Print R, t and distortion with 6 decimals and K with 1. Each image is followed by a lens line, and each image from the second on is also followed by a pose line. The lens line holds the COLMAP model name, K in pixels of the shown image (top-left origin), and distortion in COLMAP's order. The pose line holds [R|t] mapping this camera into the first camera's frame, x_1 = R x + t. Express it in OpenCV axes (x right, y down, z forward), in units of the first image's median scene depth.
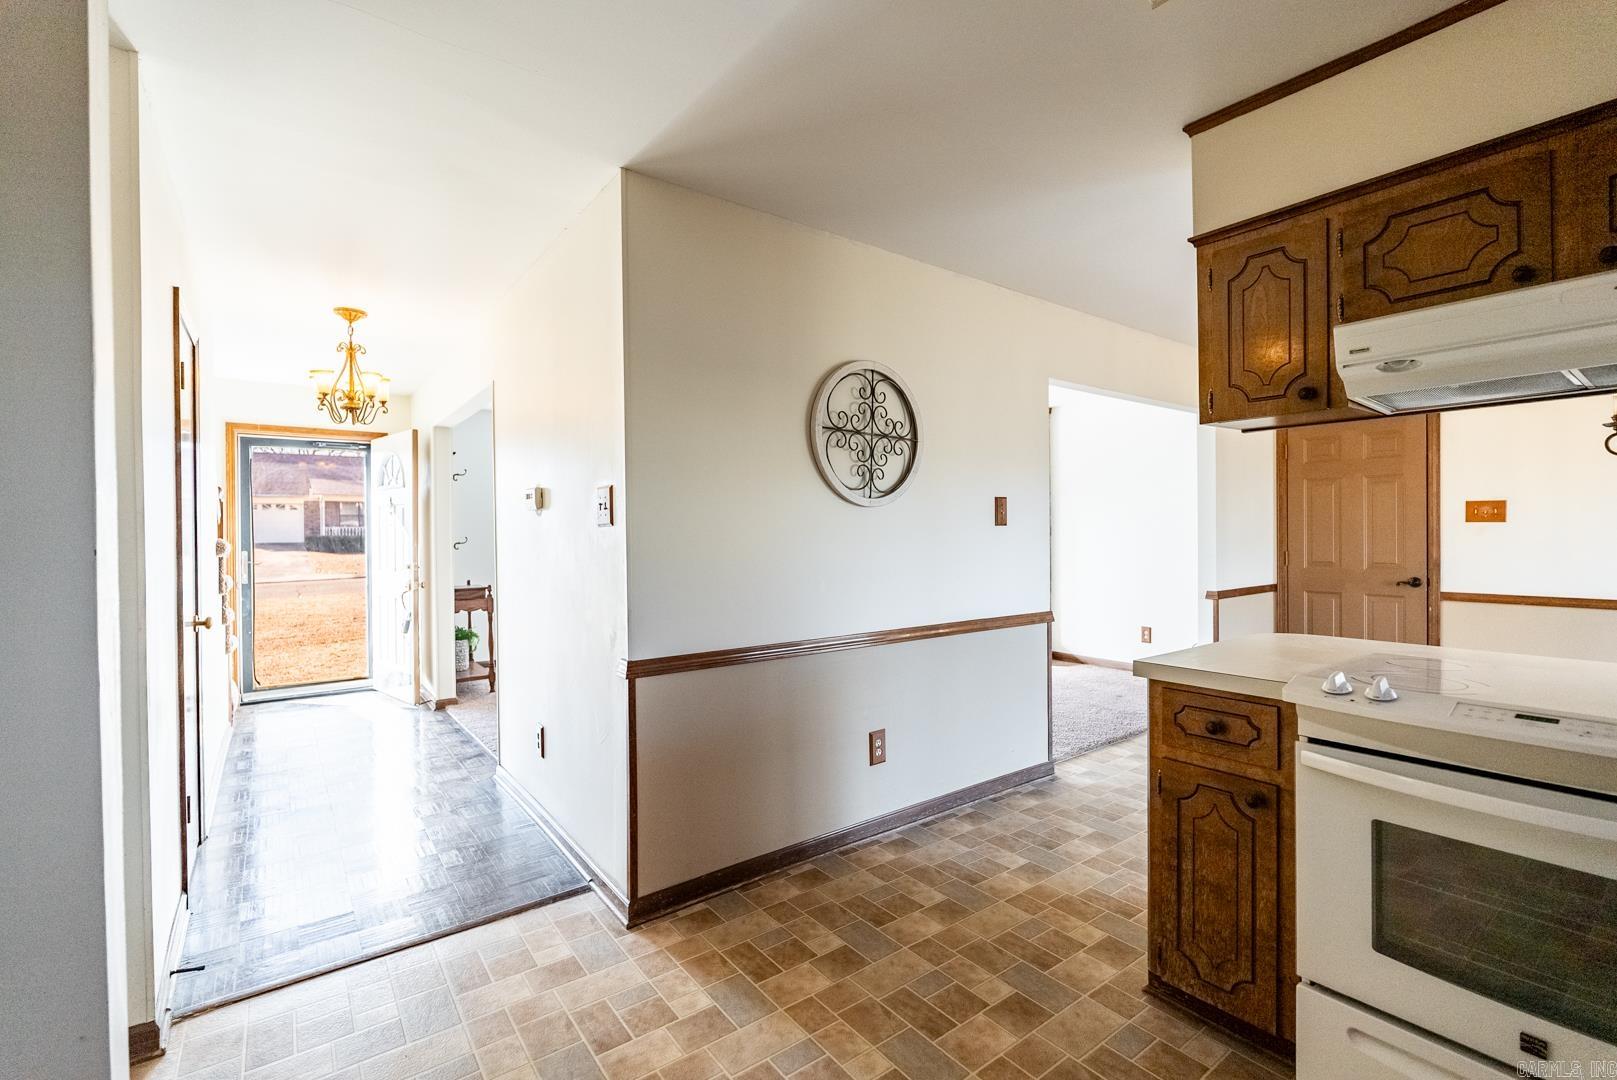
lens RADIAL K [[718.1, 0, 808.4], [0, 718.1, 530.1], [0, 0, 1]] dist [-0.012060, 0.002663]
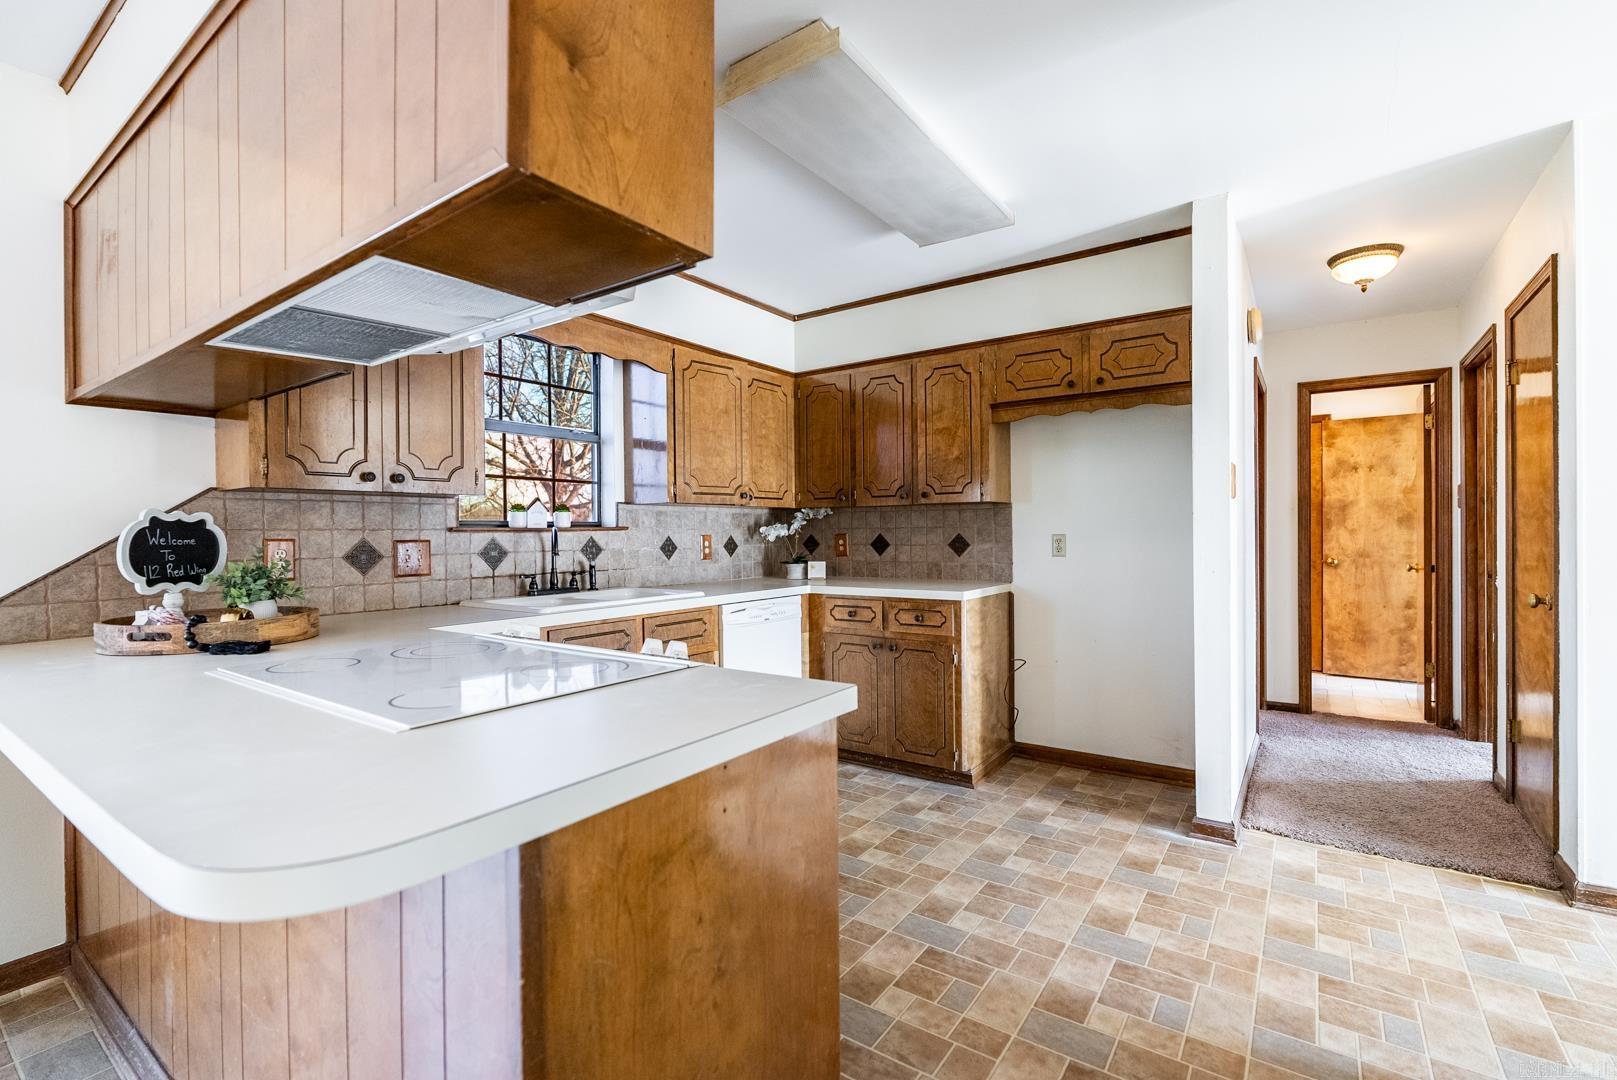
lens RADIAL K [[718.1, 0, 821.7], [0, 718.1, 541.6], [0, 0, 1]] dist [-0.012060, 0.002663]
pose [[-0.944877, 0.020158, -0.326804, 0.734094], [0.016749, 0.999772, 0.013241, 0.042642], [0.326996, 0.007037, -0.945000, 1.699220]]
